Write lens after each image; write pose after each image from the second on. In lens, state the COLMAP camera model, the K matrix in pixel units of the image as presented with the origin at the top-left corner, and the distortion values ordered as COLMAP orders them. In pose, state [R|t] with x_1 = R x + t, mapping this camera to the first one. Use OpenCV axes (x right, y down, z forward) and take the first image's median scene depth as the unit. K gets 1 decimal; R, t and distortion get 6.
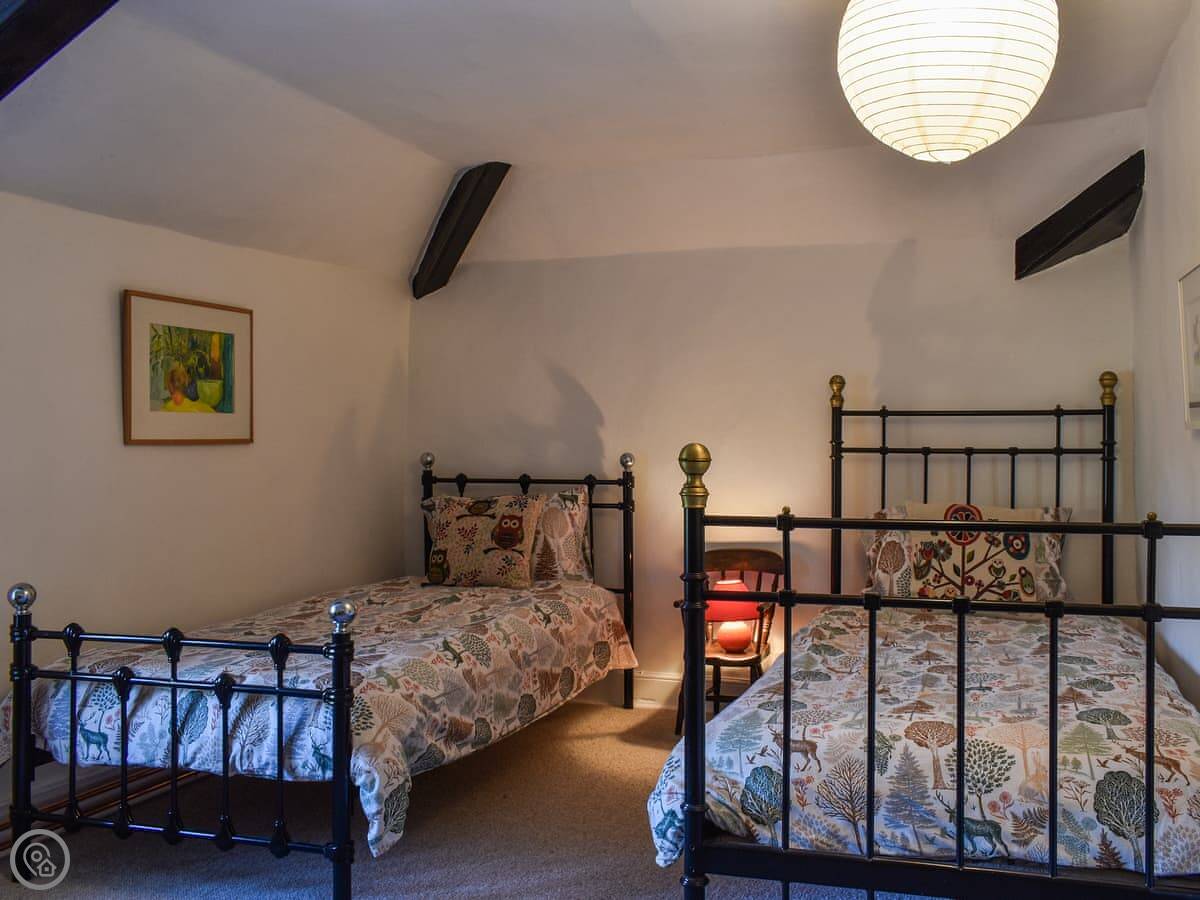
lens RADIAL K [[961.8, 0, 600.0], [0, 961.8, 450.0], [0, 0, 1]] dist [0.030437, 0.002178]
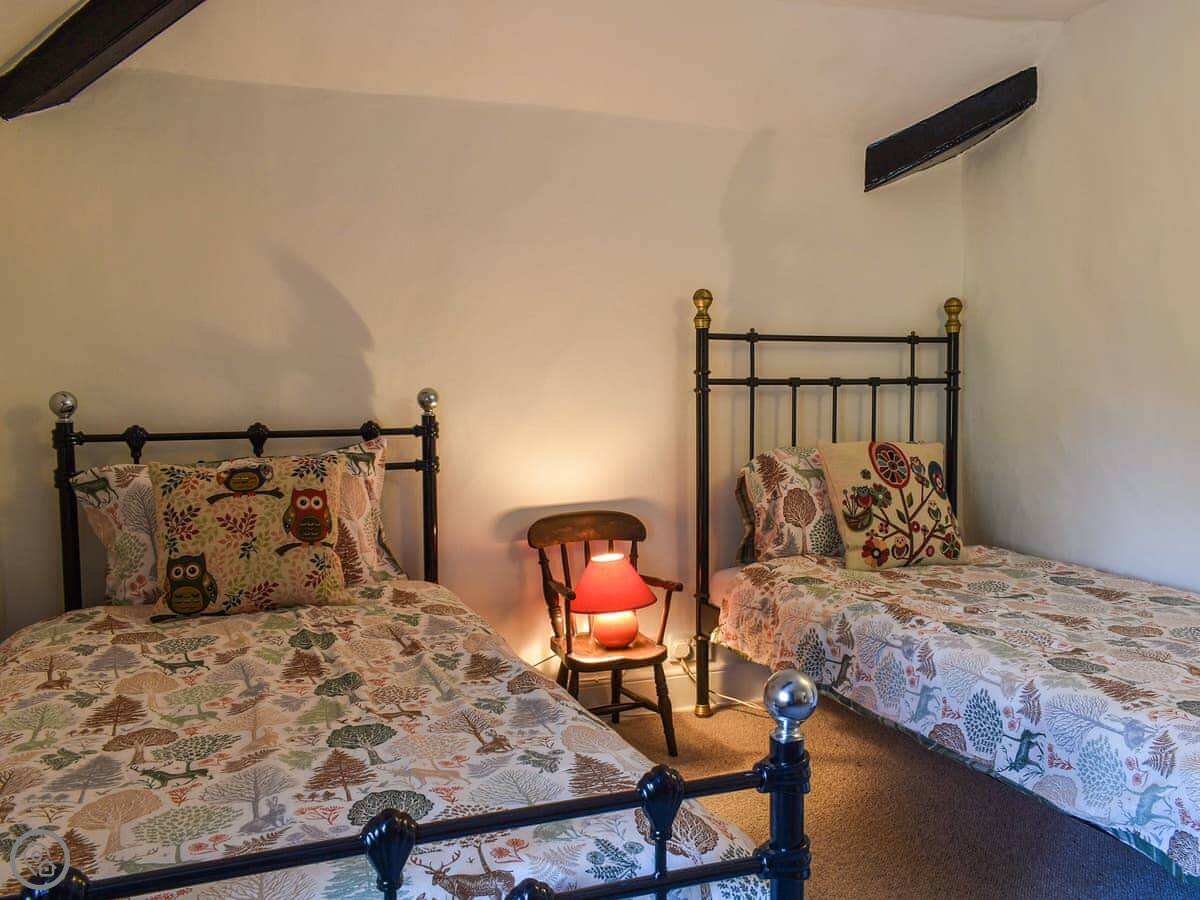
lens RADIAL K [[1077.2, 0, 600.0], [0, 1077.2, 450.0], [0, 0, 1]] dist [0.016100, 0.013137]
pose [[0.785479, -0.046084, 0.617171, -0.387029], [0.008065, 0.997901, 0.064248, -0.001651], [-0.618836, -0.045489, 0.784202, 0.341205]]
